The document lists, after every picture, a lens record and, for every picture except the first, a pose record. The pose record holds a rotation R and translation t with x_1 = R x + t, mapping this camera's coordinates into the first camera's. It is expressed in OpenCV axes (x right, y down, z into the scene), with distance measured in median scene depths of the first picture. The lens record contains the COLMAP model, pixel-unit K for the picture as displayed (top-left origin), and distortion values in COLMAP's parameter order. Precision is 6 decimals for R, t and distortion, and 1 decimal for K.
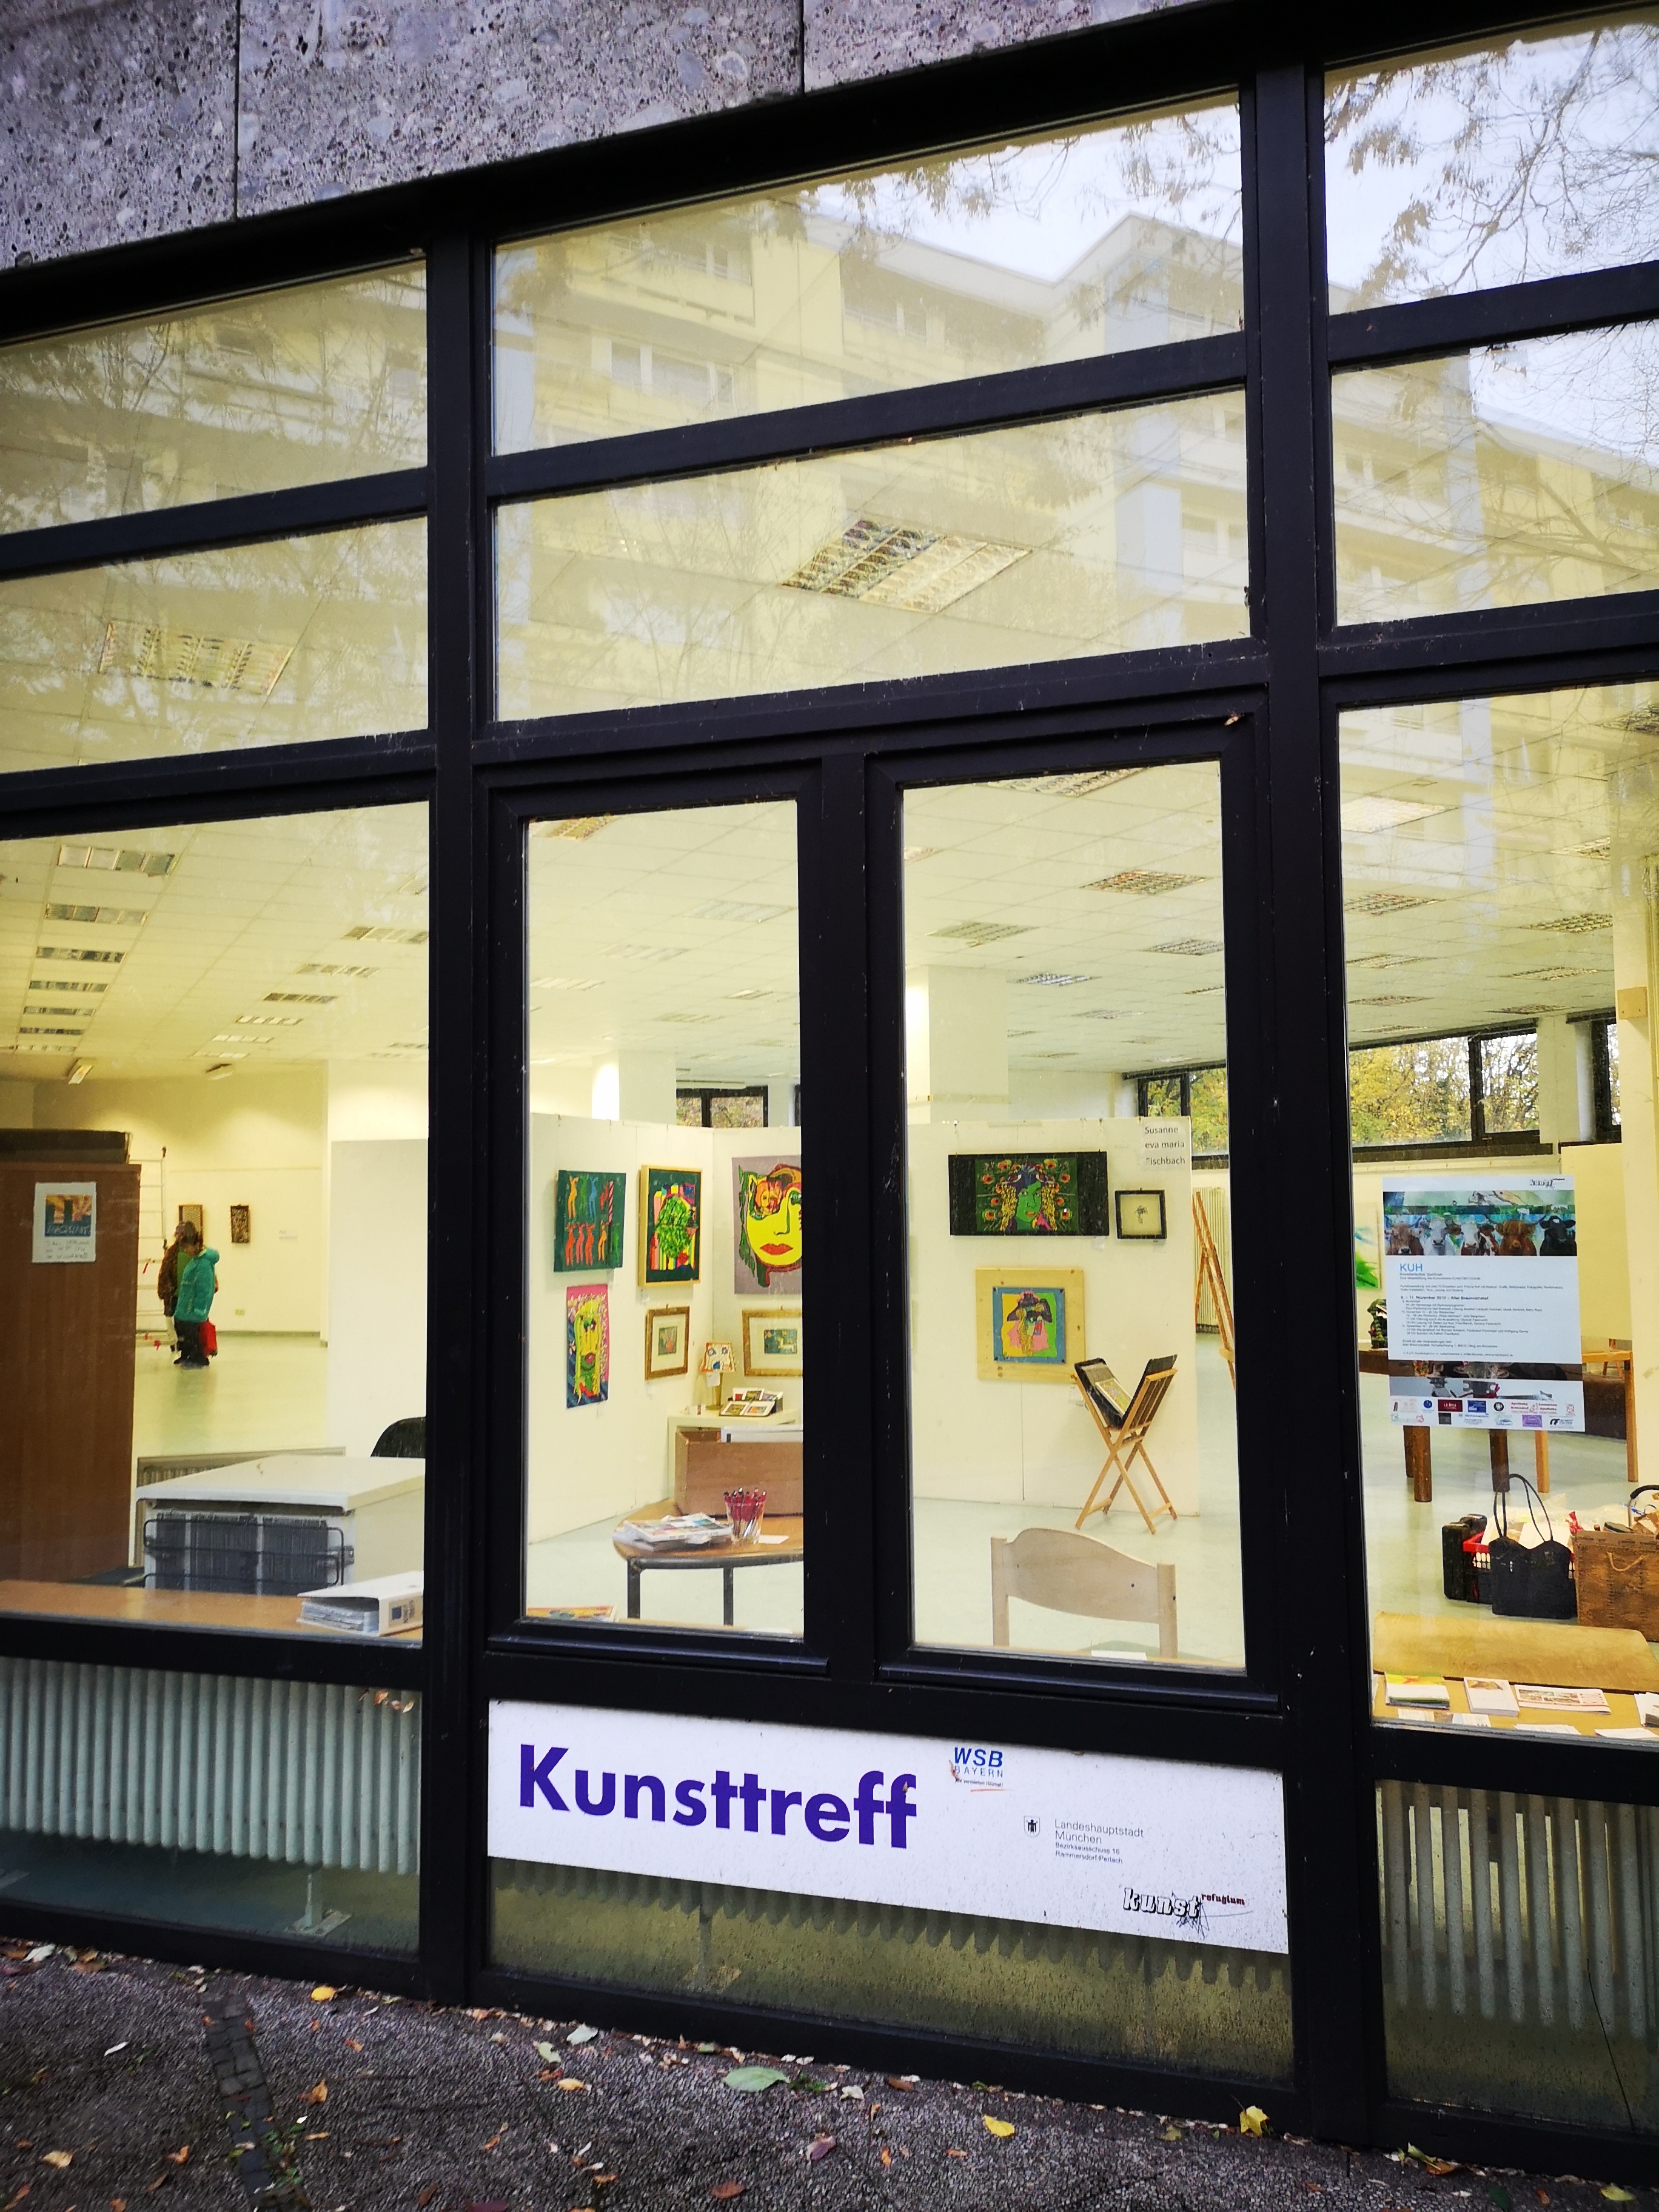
lens RADIAL K [[1680.7, 0, 829.5], [0, 1680.7, 1106.0], [0, 0, 1]] dist [0.058510, -0.050615]
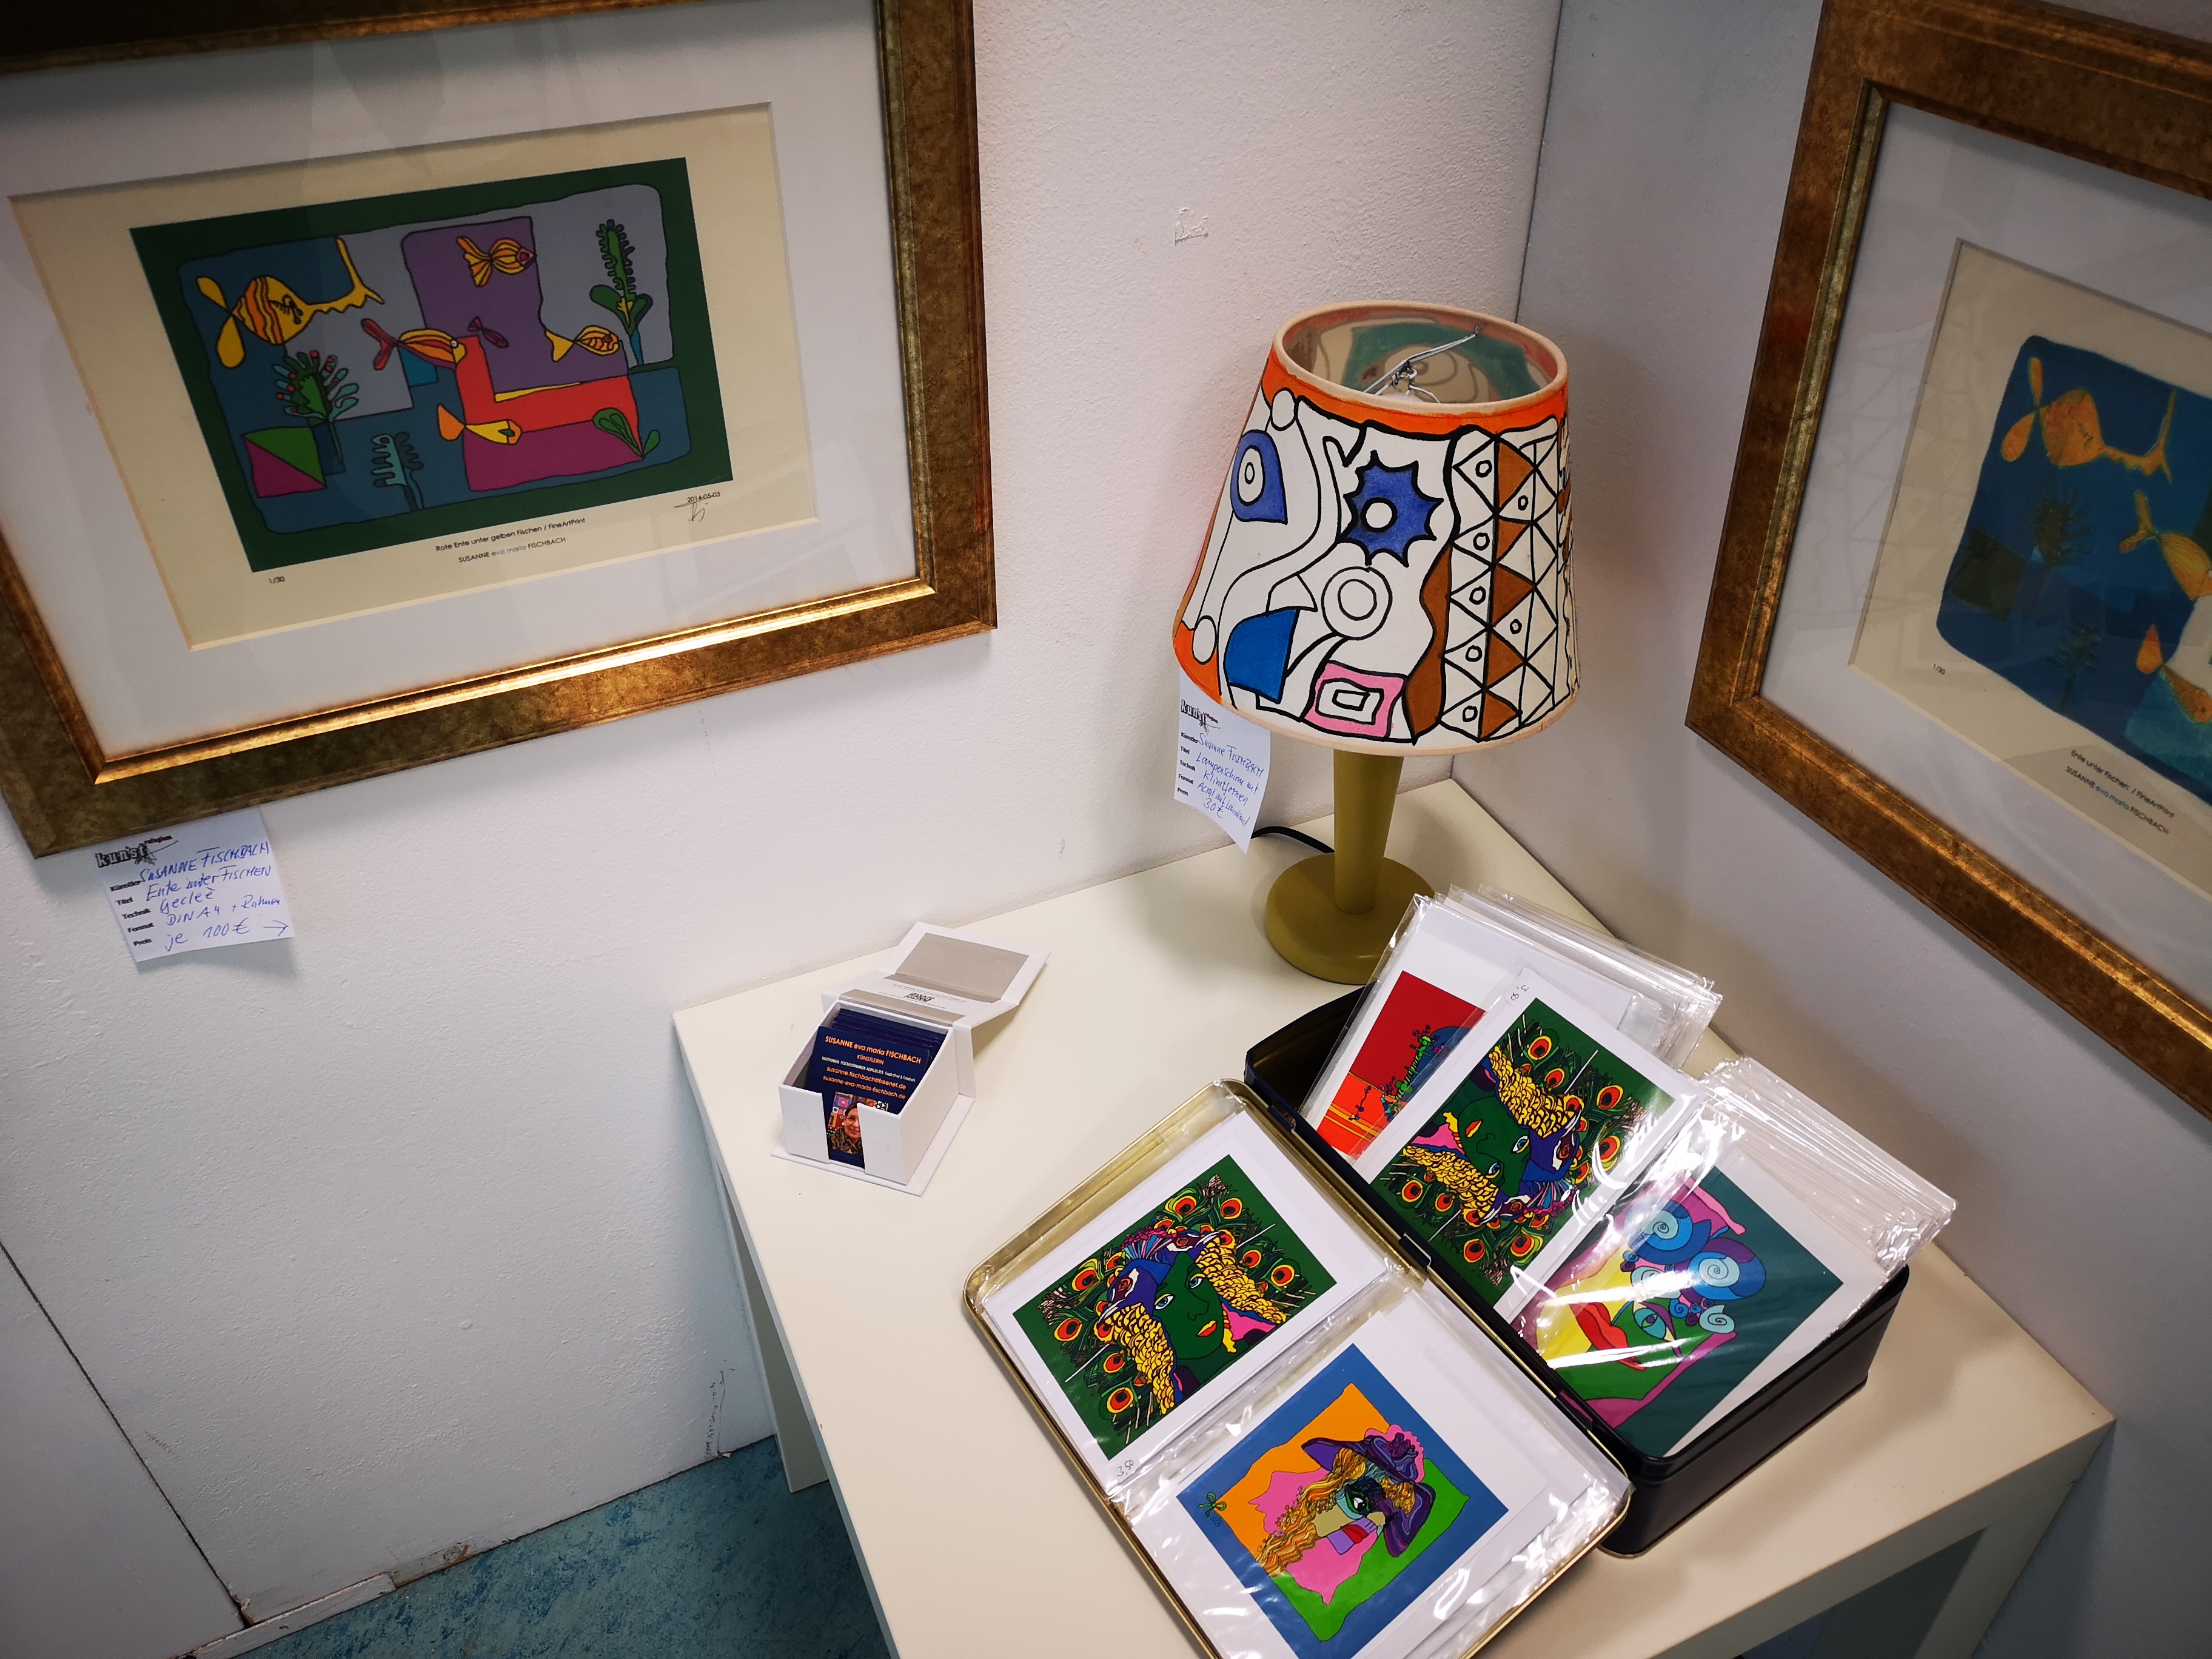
lens RADIAL K [[1698.4, 0, 1106.0], [0, 1698.4, 829.5], [0, 0, 1]] dist [0.055019, -0.055532]
pose [[0.734659, 0.417211, -0.534987, -0.022458], [0.055000, 0.749338, 0.659900, 0.107540], [0.676204, -0.514225, 0.527561, 0.998828]]
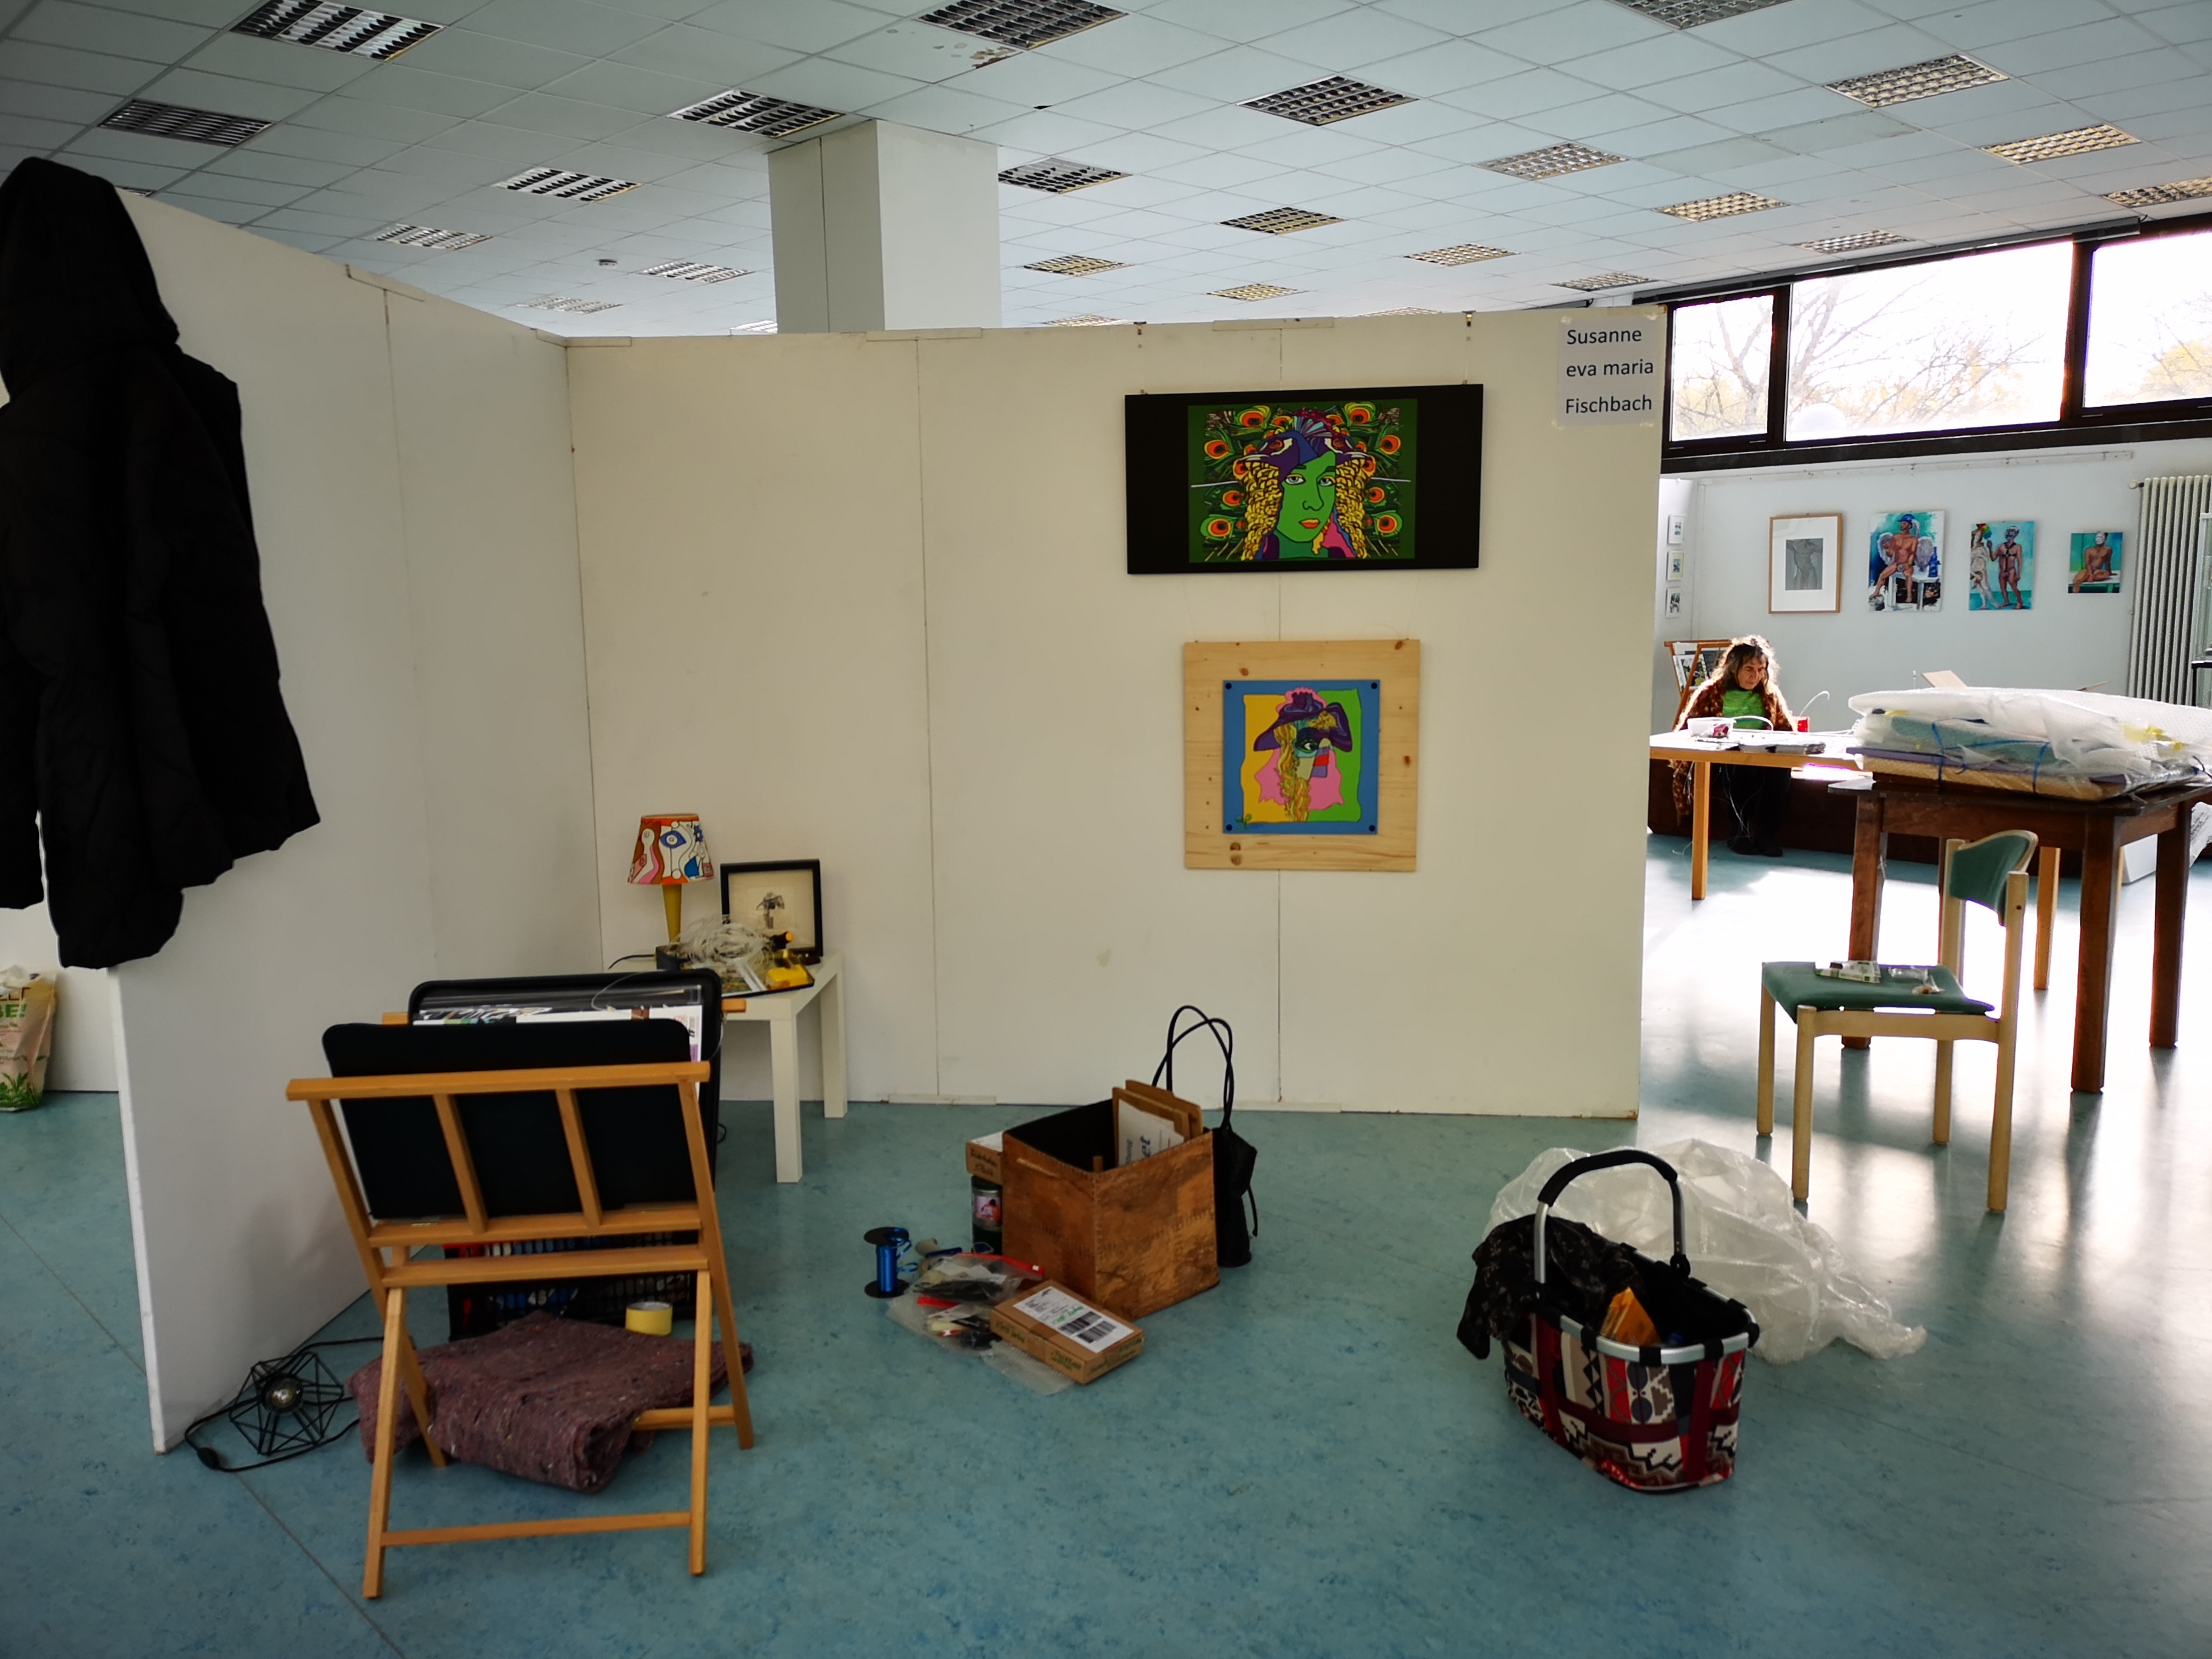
lens RADIAL K [[1680.7, 0, 1106.0], [0, 1680.7, 829.5], [0, 0, 1]] dist [0.058510, -0.050615]
pose [[0.956622, -0.052349, 0.286590, -0.074969], [-0.009447, 0.977632, 0.210109, 0.049613], [-0.291179, -0.203703, 0.934730, 0.564186]]
